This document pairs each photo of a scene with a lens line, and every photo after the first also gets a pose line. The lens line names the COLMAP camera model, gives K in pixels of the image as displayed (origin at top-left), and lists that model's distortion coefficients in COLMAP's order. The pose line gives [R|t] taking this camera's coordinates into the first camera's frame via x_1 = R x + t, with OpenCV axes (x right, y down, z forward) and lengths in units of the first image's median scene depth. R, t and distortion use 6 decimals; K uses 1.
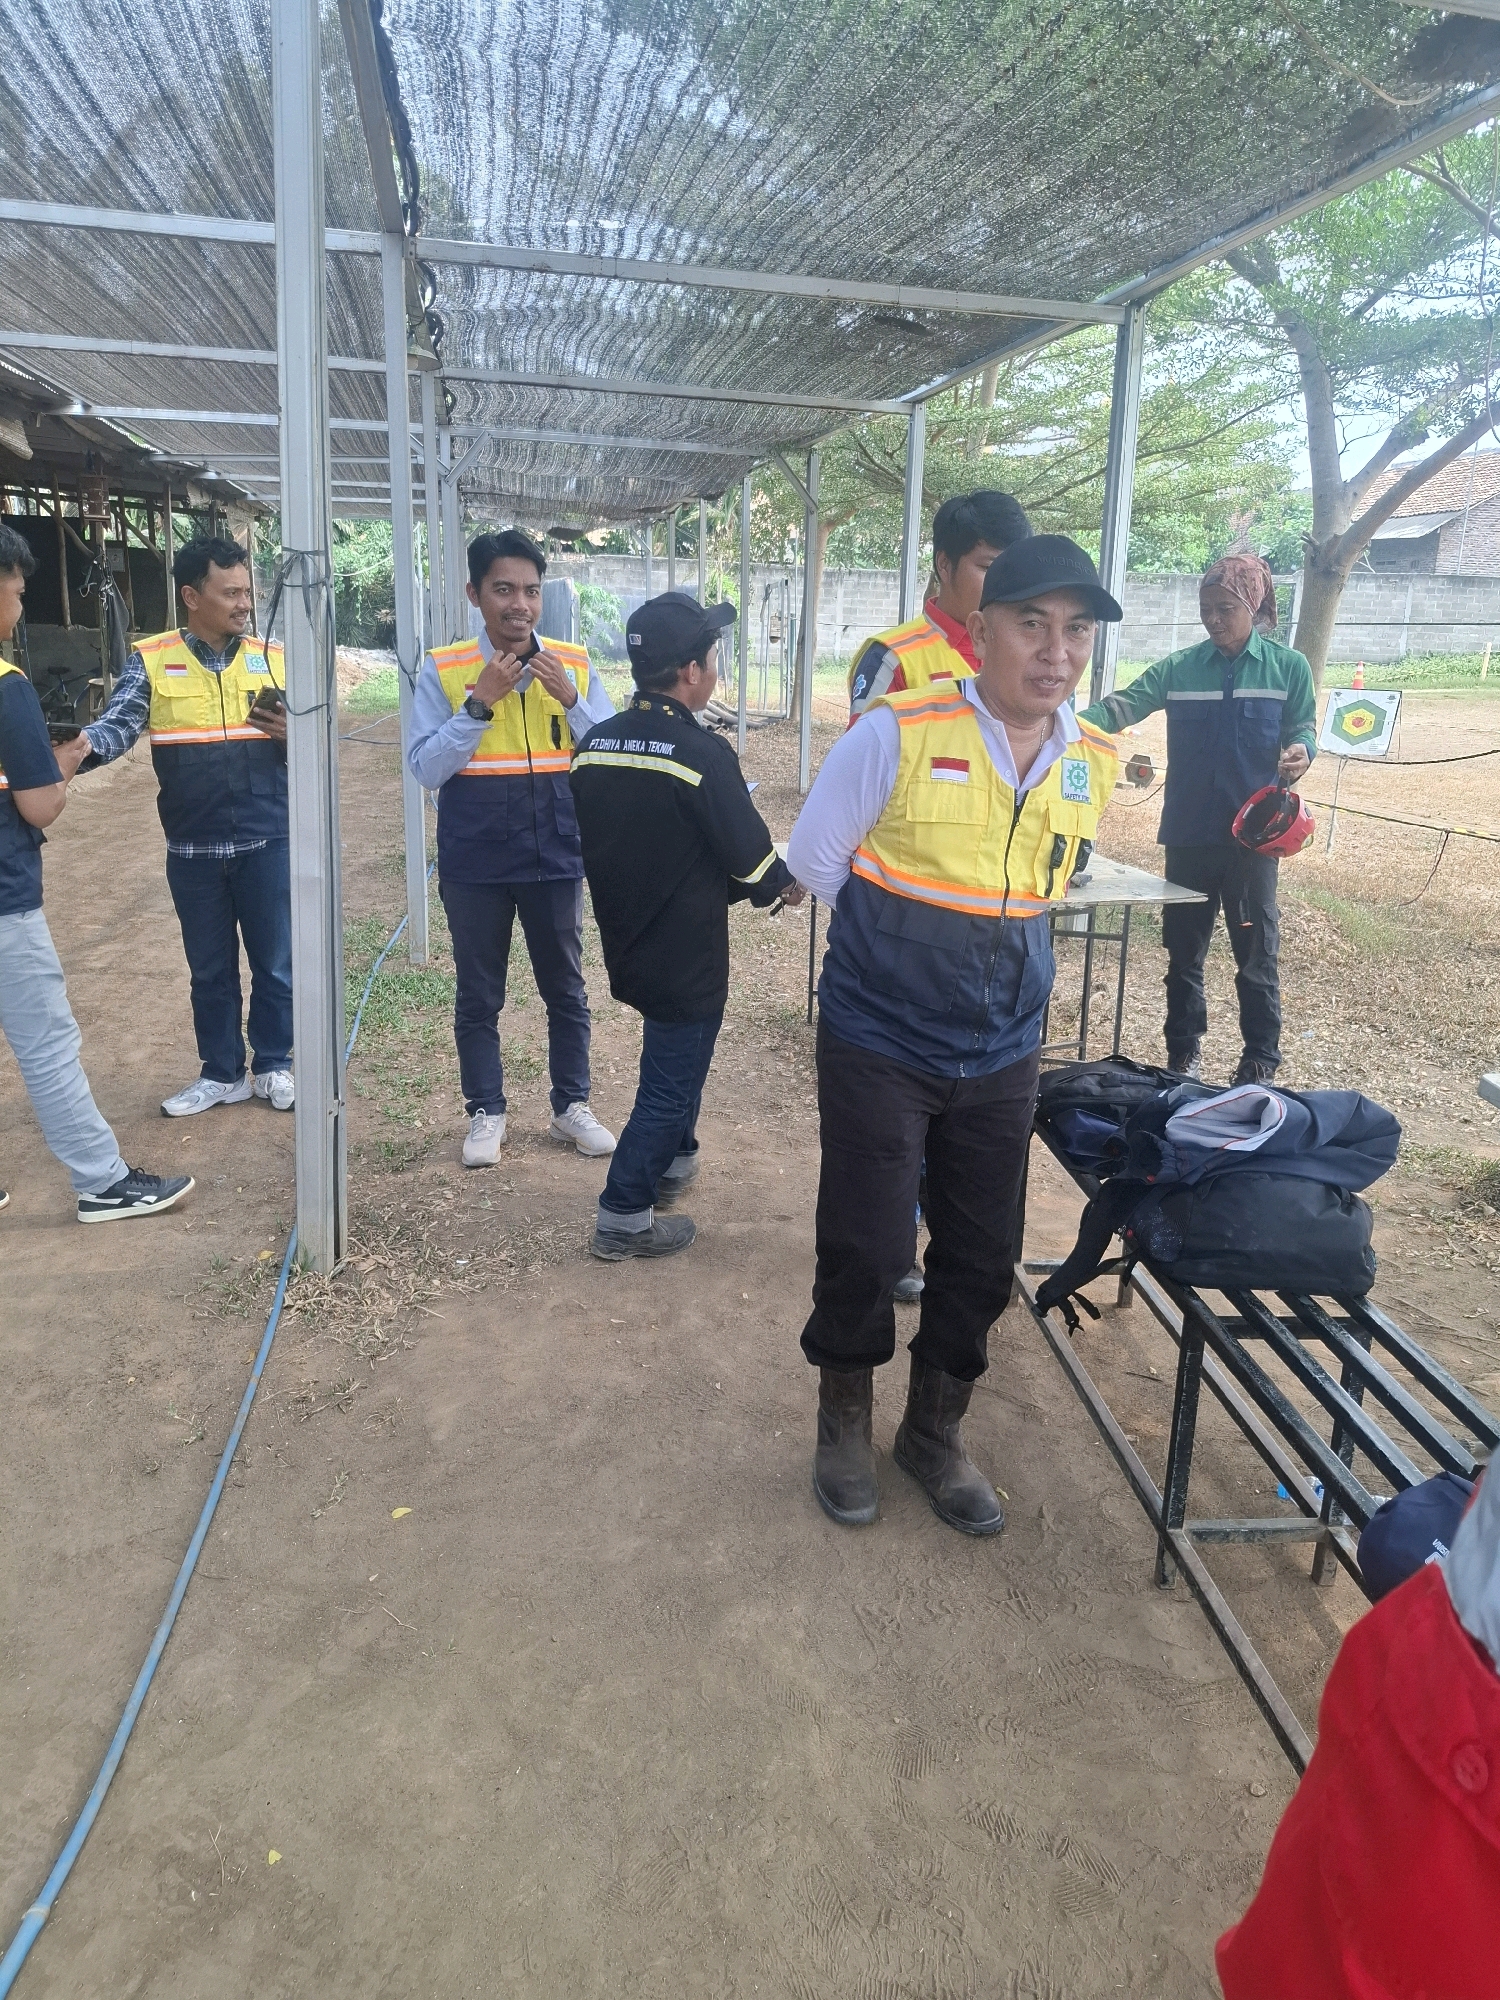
lens RADIAL K [[1396.7, 0, 763.4], [0, 1396.7, 1009.6], [0, 0, 1]] dist [0.064161, -0.083588]
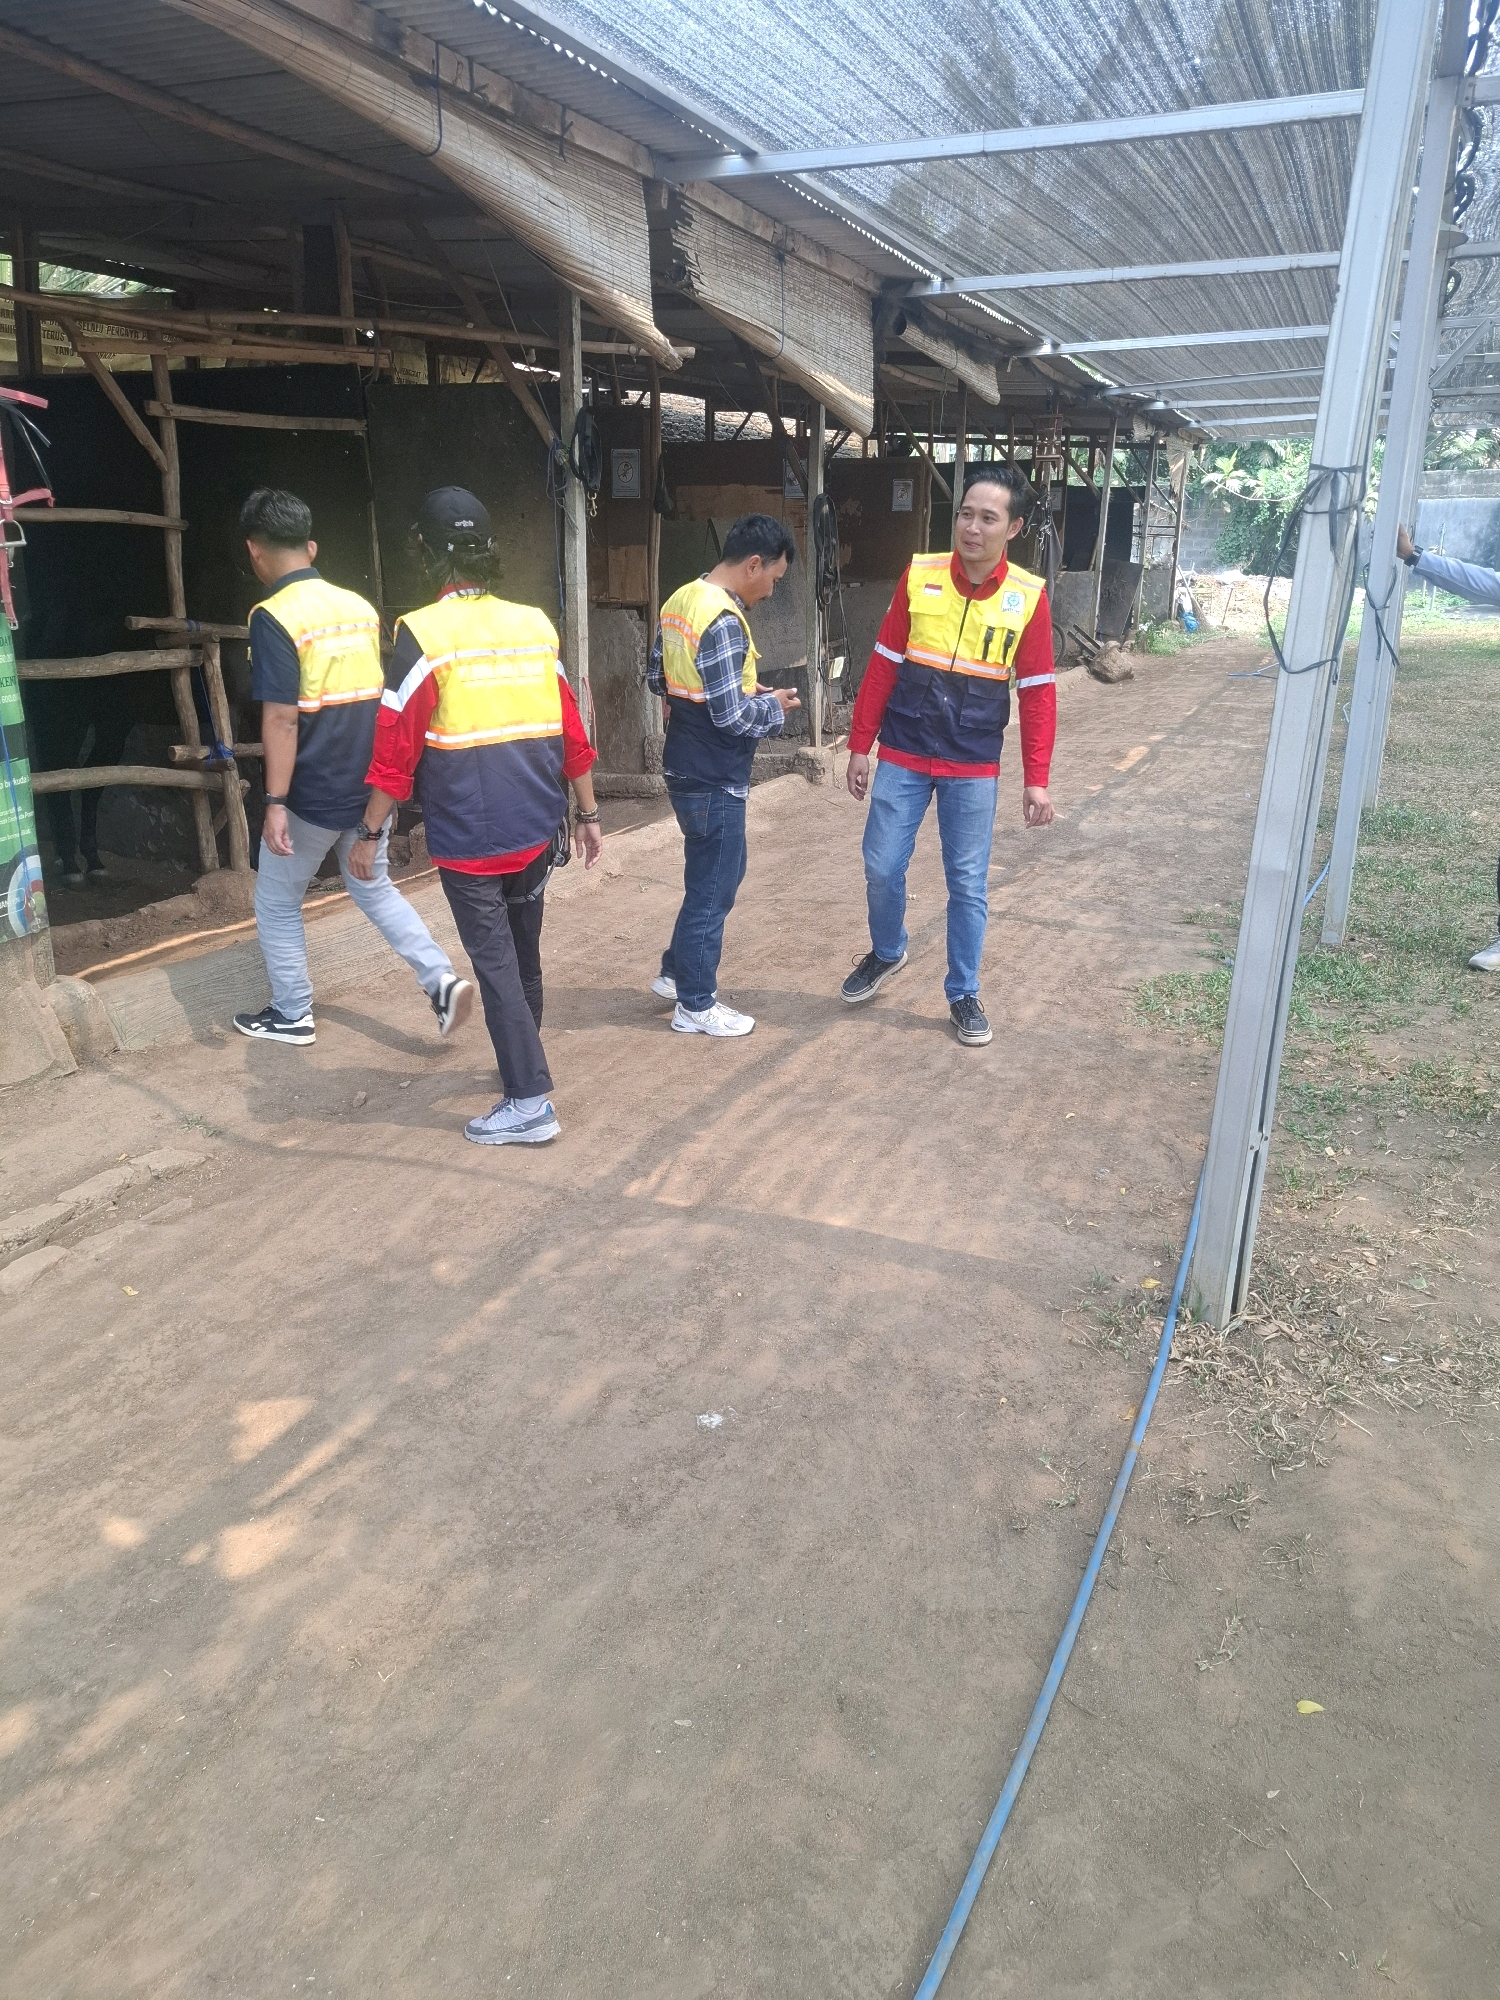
lens RADIAL K [[1373.3, 0, 750.0], [0, 1373.3, 1000.0], [0, 0, 1]] dist [0.068501, -0.072279]
pose [[0.820154, 0.144485, -0.553599, -0.075769], [-0.120028, 0.989507, 0.080432, -0.031122], [0.559411, 0.000481, 0.828890, 0.099349]]
